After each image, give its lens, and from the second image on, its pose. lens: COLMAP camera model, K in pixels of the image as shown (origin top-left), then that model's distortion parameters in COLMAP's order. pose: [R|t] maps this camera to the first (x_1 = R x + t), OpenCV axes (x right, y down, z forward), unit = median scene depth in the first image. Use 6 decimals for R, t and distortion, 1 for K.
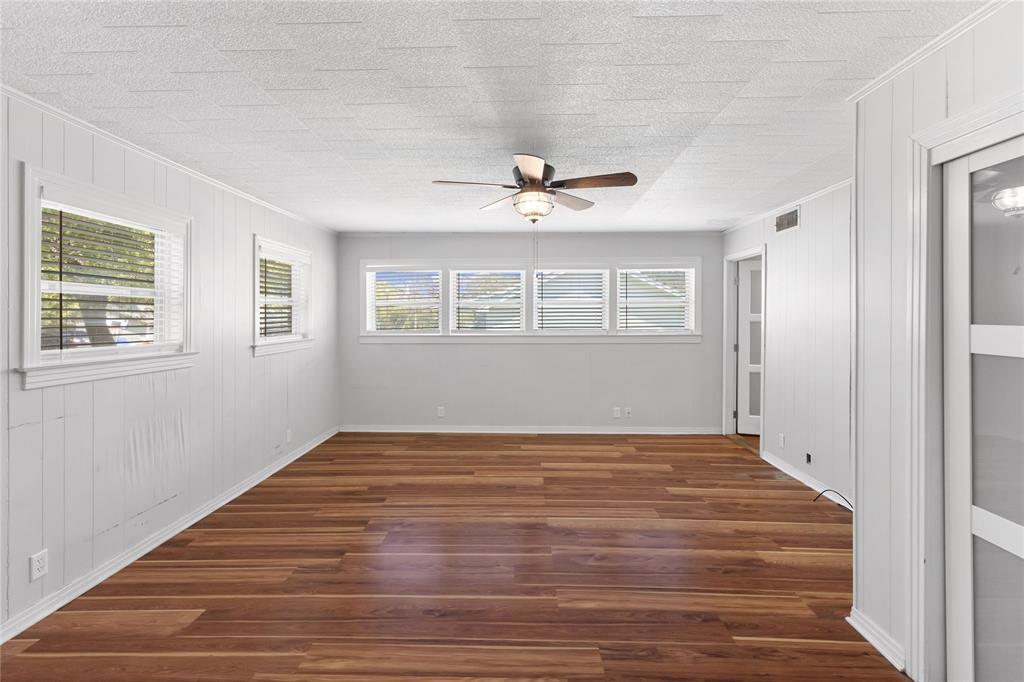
lens RADIAL K [[463.3, 0, 509.8], [0, 463.3, 315.5], [0, 0, 1]] dist [0.002072, -0.000337]
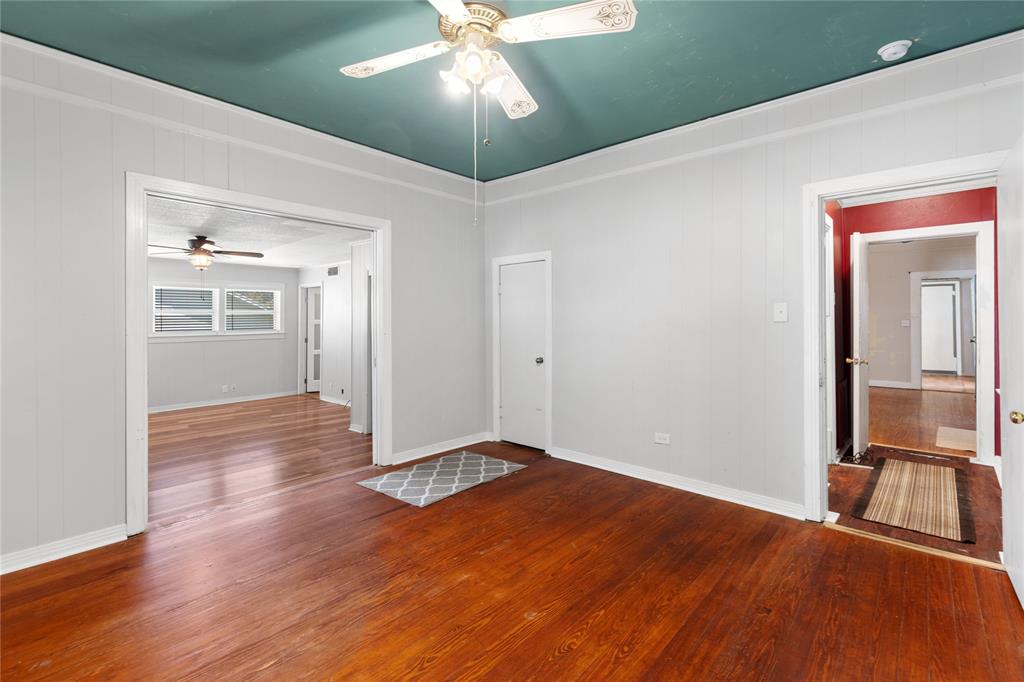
lens RADIAL K [[477.4, 0, 513.3], [0, 477.4, 314.8], [0, 0, 1]] dist [0.001531, -0.000069]
pose [[0.637949, 0.006315, 0.770053, -0.432694], [0.005919, 0.999897, -0.013103, 0.006453], [-0.770056, 0.012917, 0.637846, -0.805569]]
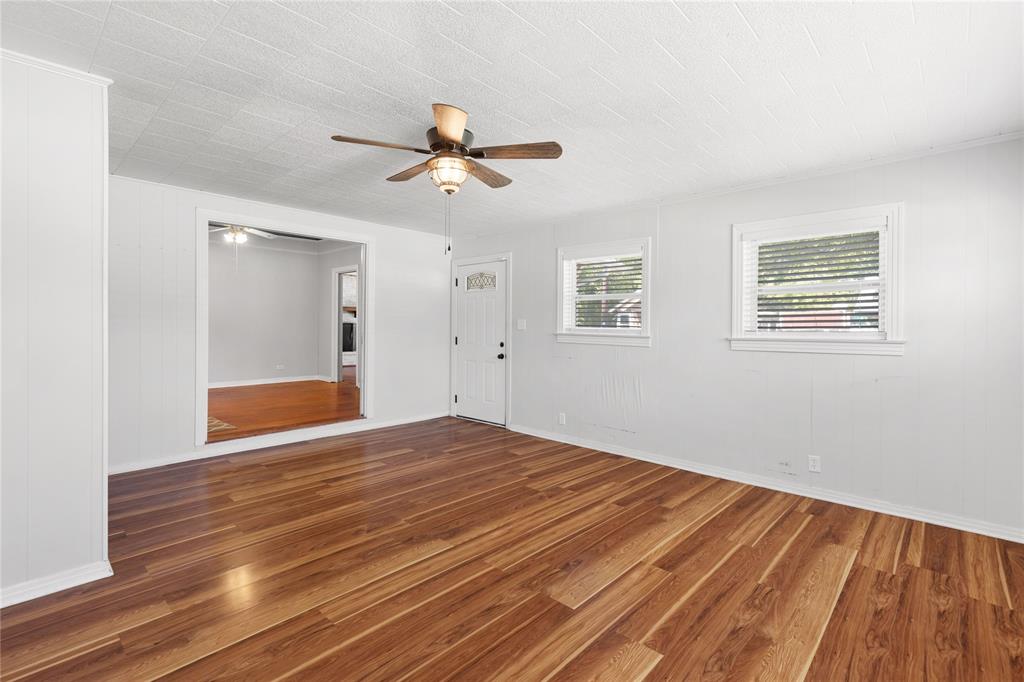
lens RADIAL K [[462.0, 0, 506.5], [0, 462.0, 329.9], [0, 0, 1]] dist [0.004427, -0.000359]
pose [[-0.659114, 0.000999, -0.752042, 0.457175], [-0.008440, 0.999926, 0.008726, 0.037874], [0.751996, 0.012099, -0.659057, 1.167142]]
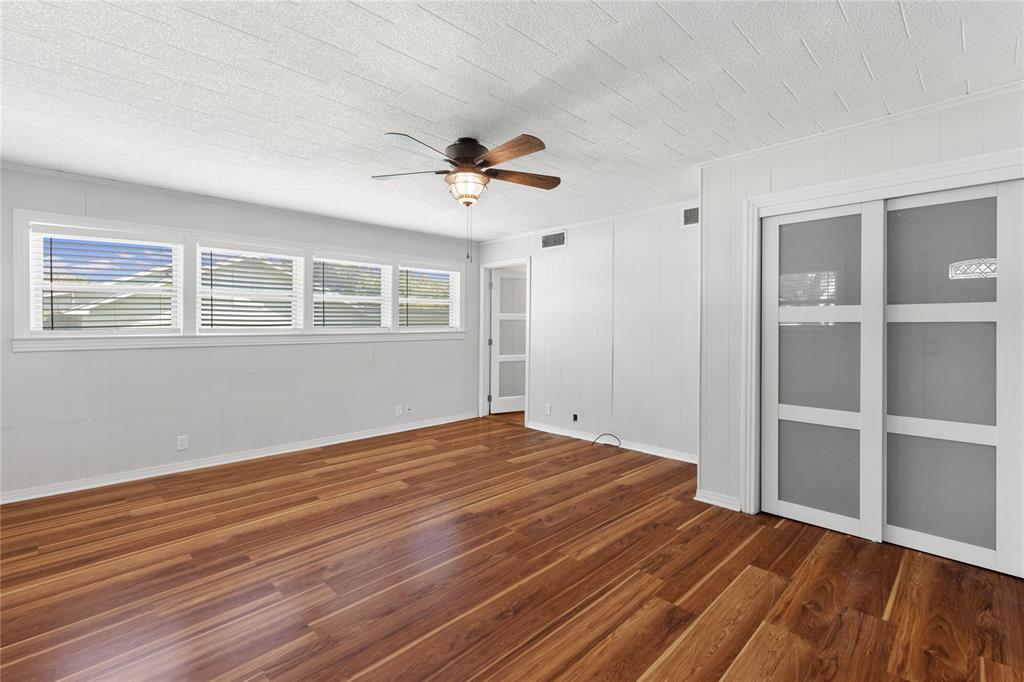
lens RADIAL K [[462.0, 0, 506.5], [0, 462.0, 329.9], [0, 0, 1]] dist [0.004427, -0.000359]
pose [[0.695728, -0.005952, 0.718281, -0.408365], [-0.000176, 0.999964, 0.008457, 0.035617], [-0.718305, -0.006010, 0.695702, 0.183908]]
